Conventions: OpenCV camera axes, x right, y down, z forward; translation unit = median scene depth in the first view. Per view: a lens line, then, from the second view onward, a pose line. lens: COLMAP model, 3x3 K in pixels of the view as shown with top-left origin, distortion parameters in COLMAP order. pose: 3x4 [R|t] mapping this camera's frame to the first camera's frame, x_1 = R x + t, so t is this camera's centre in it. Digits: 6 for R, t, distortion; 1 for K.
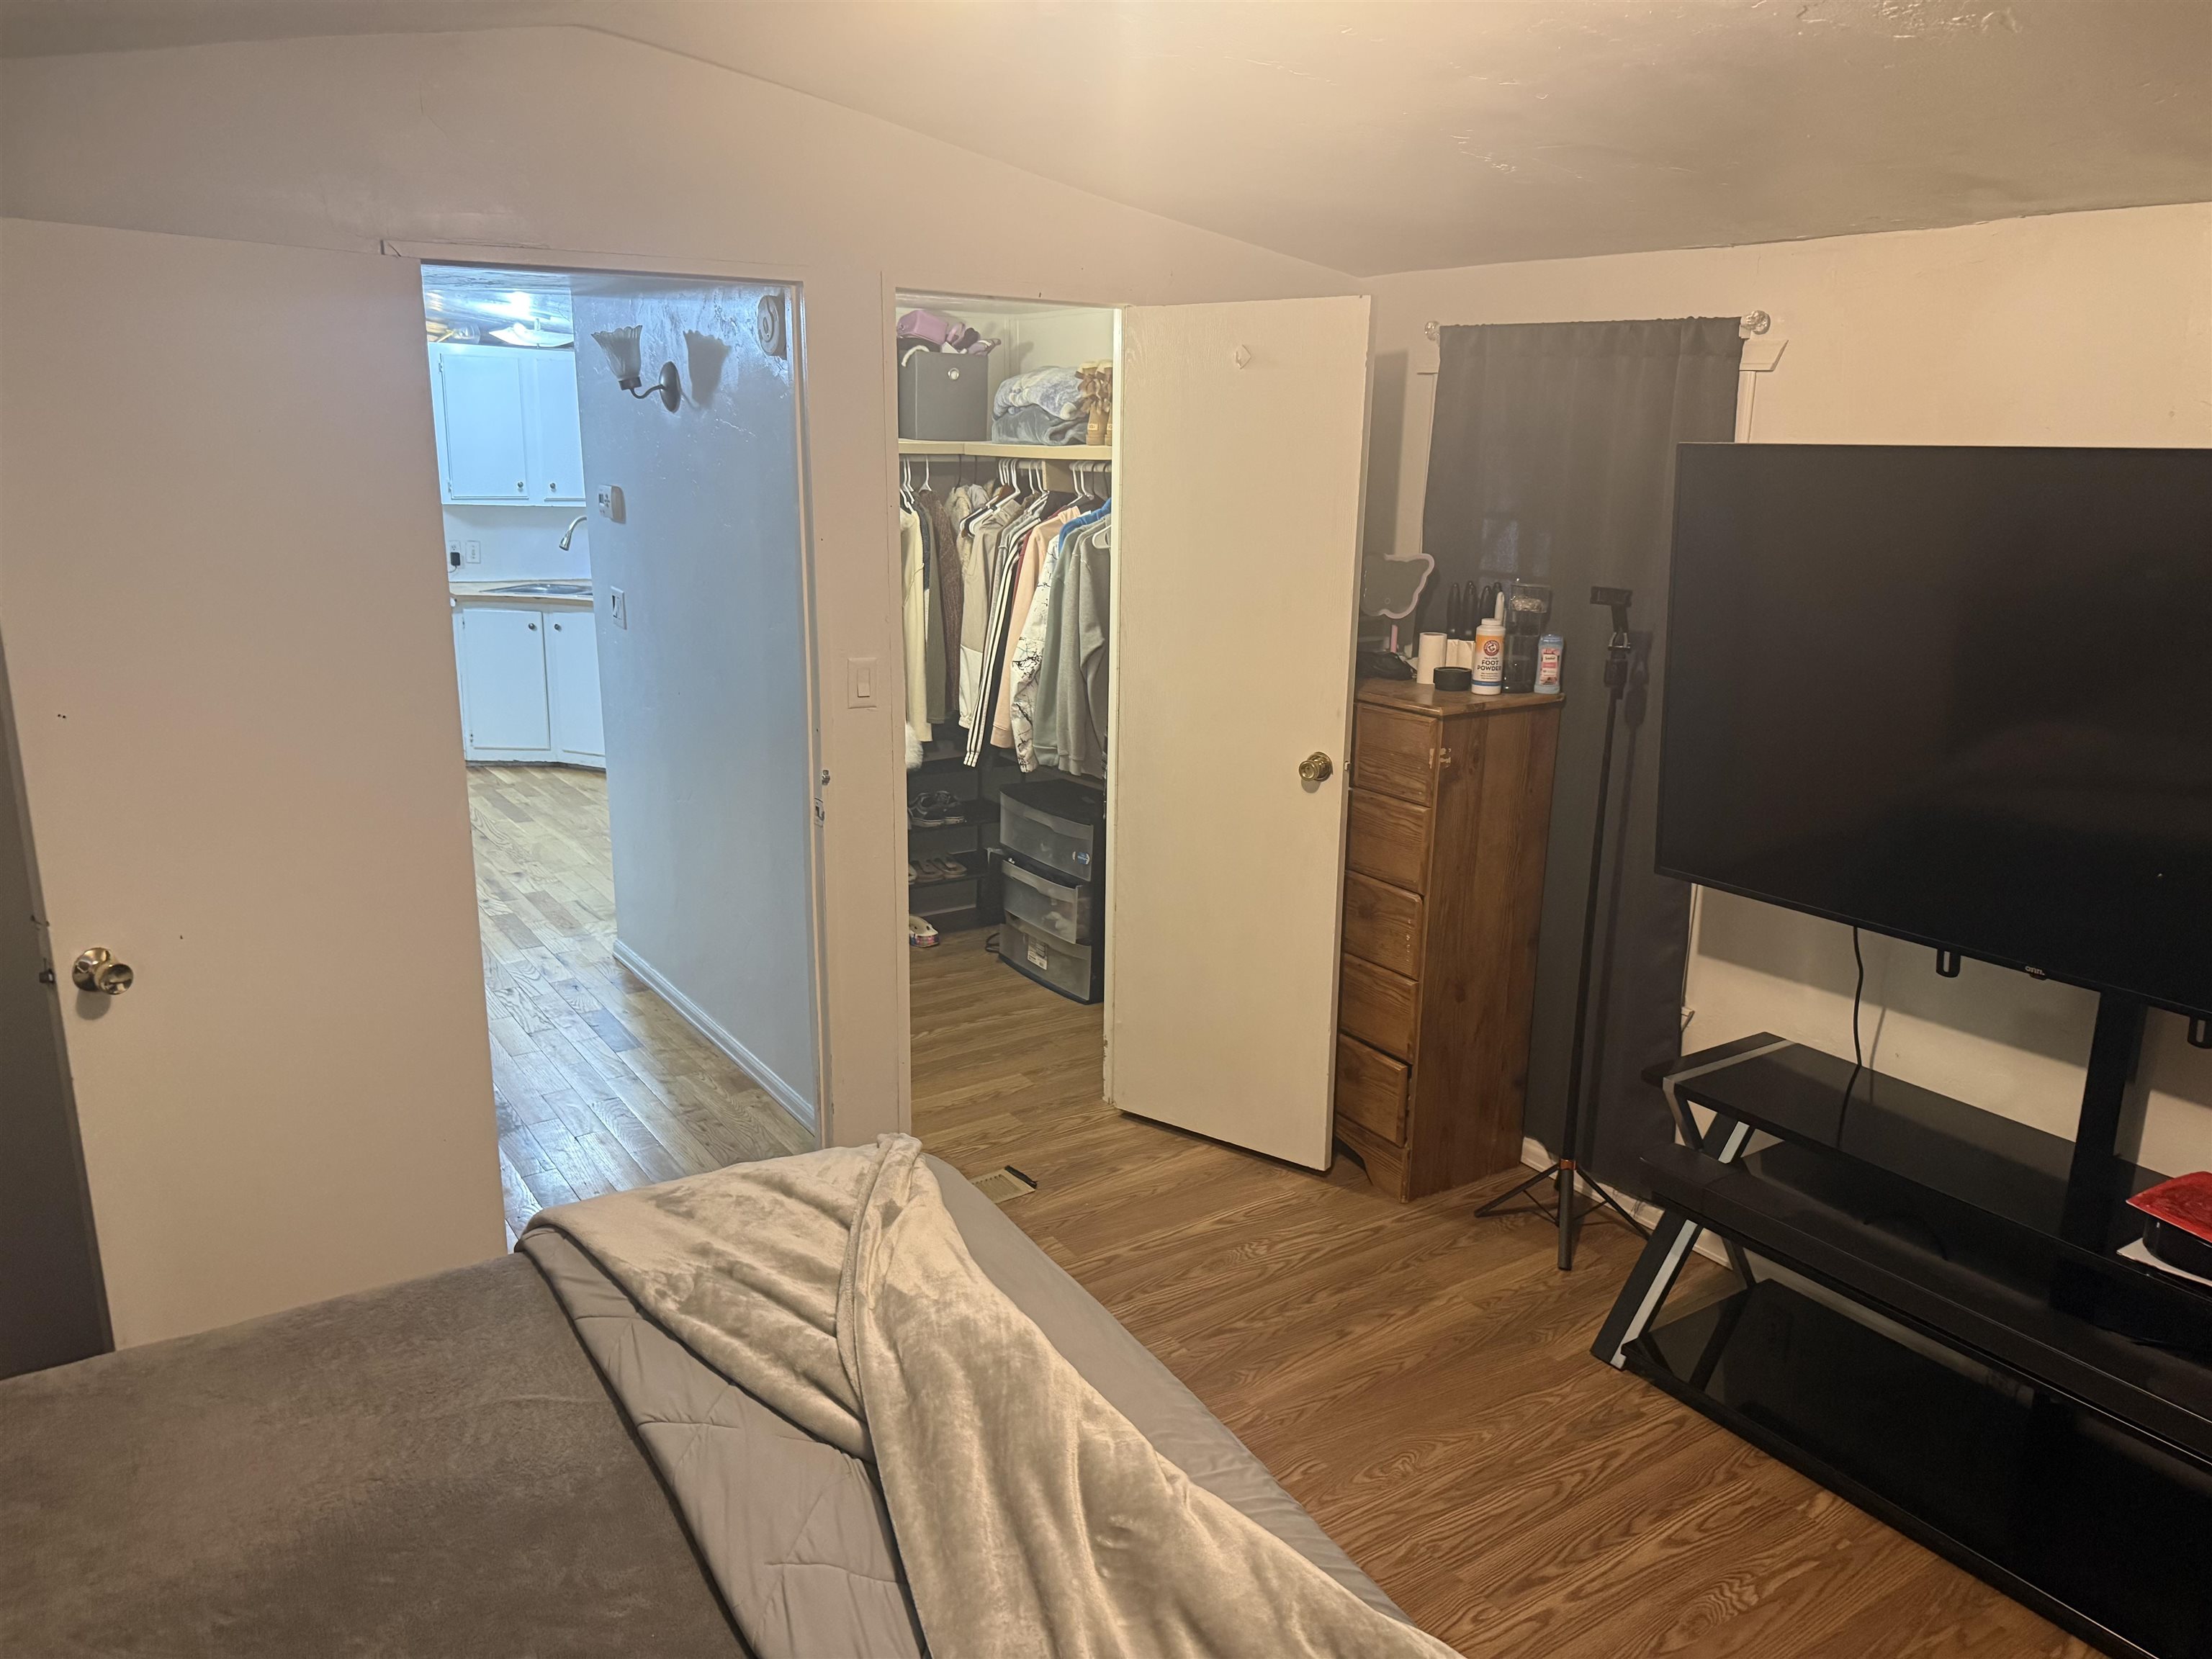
lens RADIAL K [[1553.3, 0, 1096.1], [0, 1553.3, 828.7], [0, 0, 1]] dist [0.130261, -0.247780]
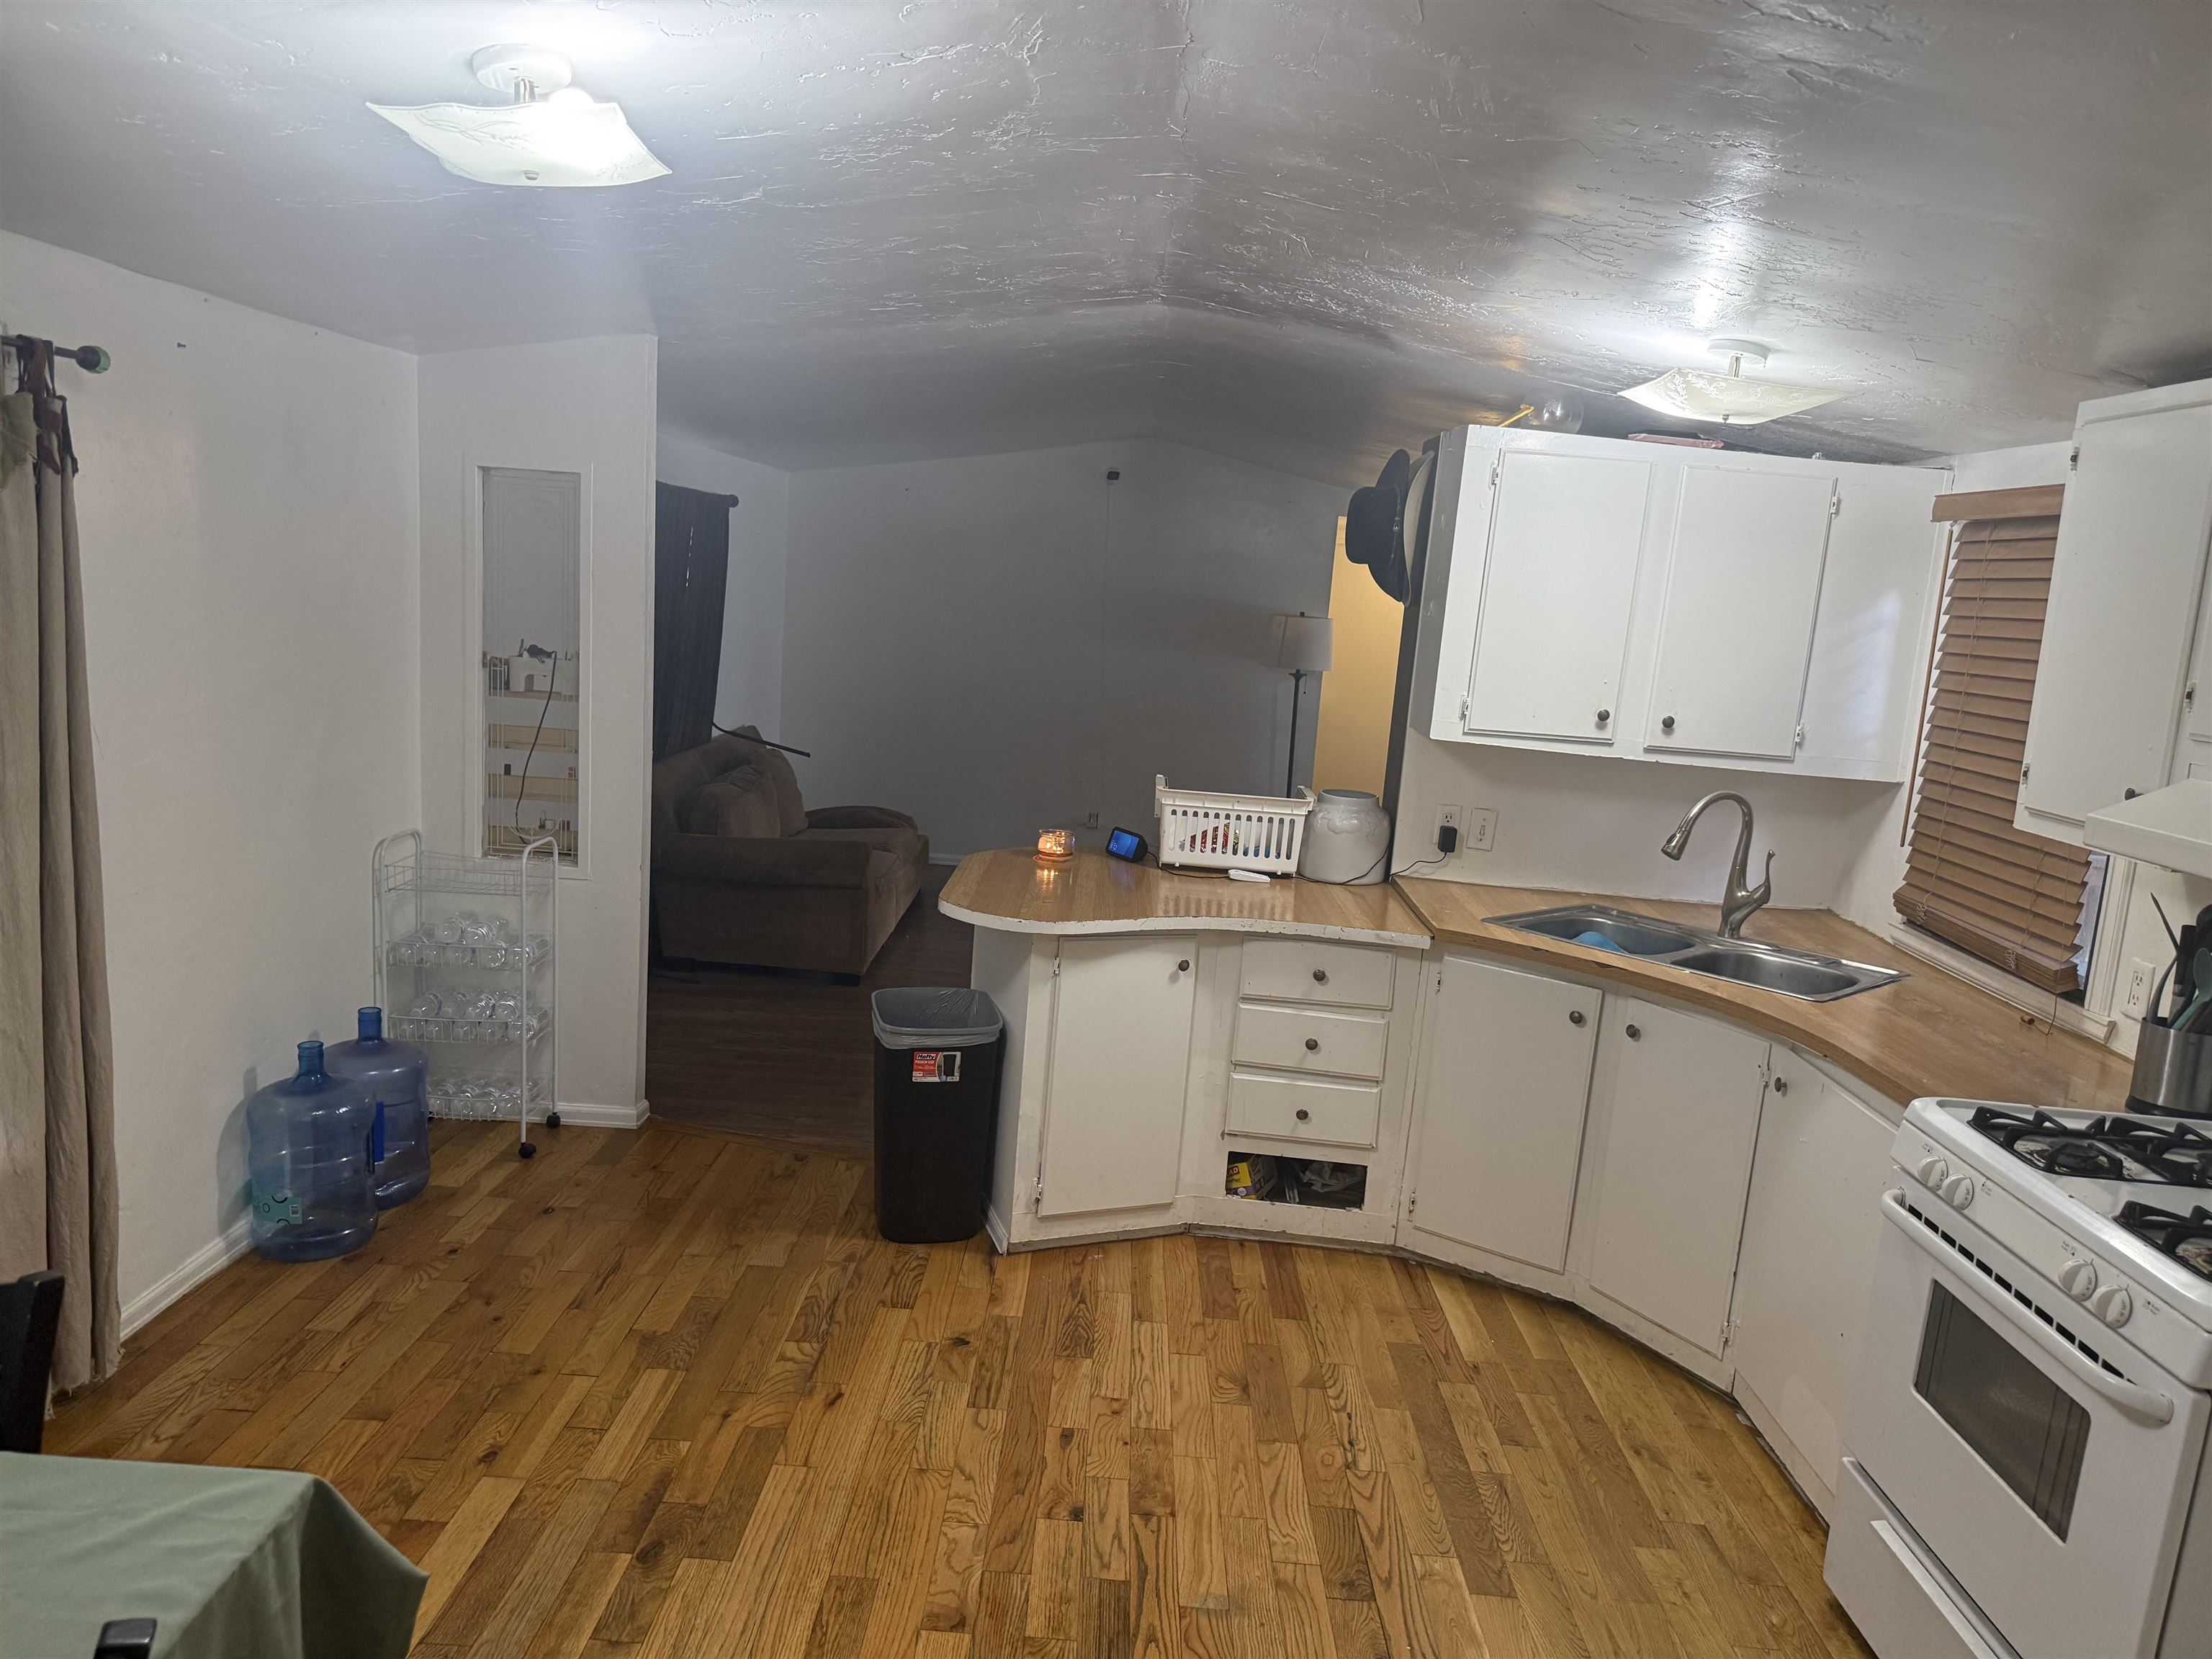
lens RADIAL K [[1510.4, 0, 1098.4], [0, 1510.4, 838.0], [0, 0, 1]] dist [0.117490, -0.302610]
pose [[0.826187, 0.143411, -0.544838, -0.405603], [-0.196772, 0.979611, -0.040531, -0.229588], [0.527917, 0.140694, 0.837561, 0.923233]]
